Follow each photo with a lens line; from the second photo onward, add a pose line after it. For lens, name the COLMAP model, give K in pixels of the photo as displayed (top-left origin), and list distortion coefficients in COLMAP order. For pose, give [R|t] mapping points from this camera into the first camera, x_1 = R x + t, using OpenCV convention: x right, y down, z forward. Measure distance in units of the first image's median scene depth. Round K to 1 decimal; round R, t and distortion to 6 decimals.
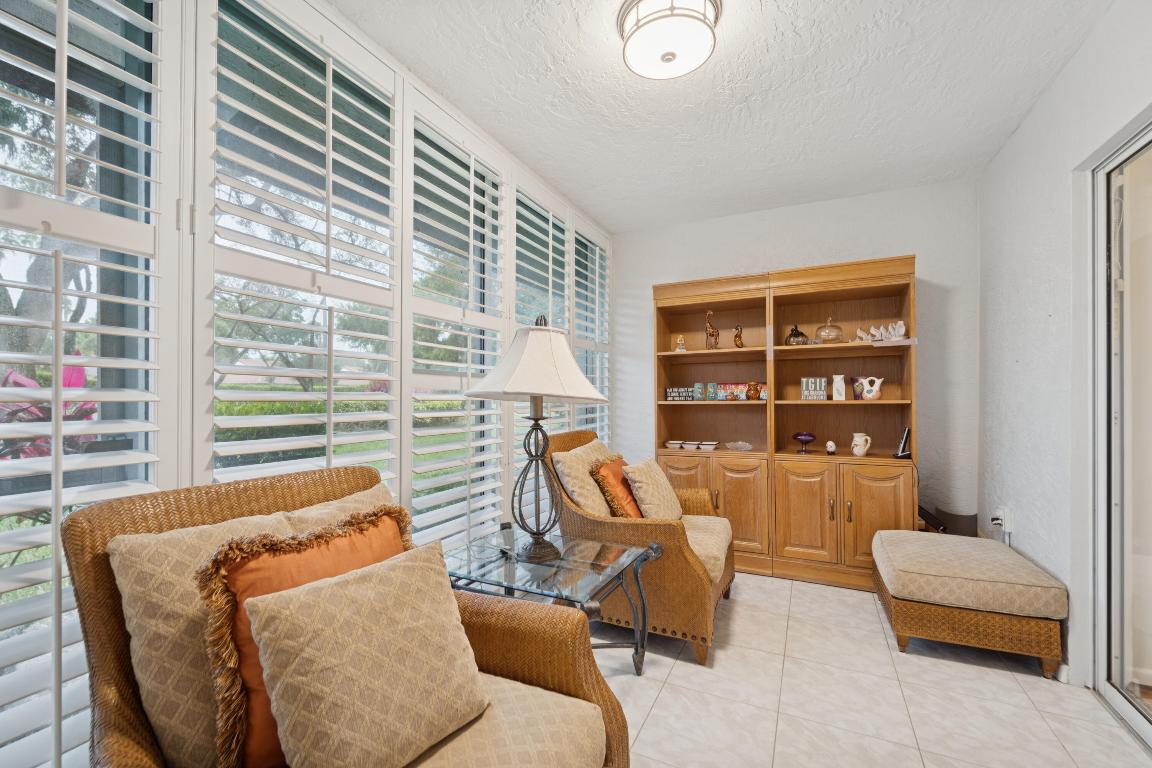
lens RADIAL K [[477.5, 0, 570.8], [0, 477.5, 394.9], [0, 0, 1]] dist [-0.001912, -0.000152]
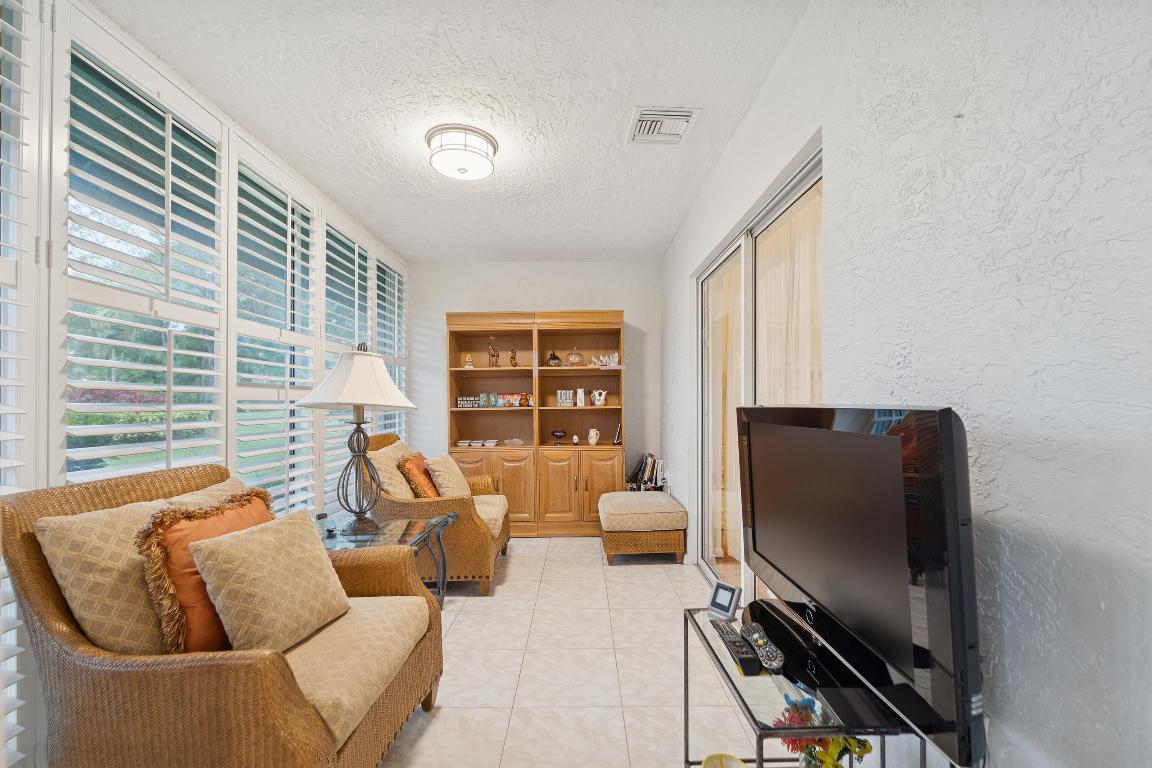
lens RADIAL K [[477.5, 0, 570.8], [0, 477.5, 394.9], [0, 0, 1]] dist [-0.001912, -0.000152]
pose [[0.903389, 0.001816, 0.428819, -0.090440], [0.003711, 0.999920, -0.012053, -0.006940], [-0.428807, 0.012480, 0.903310, -0.336065]]
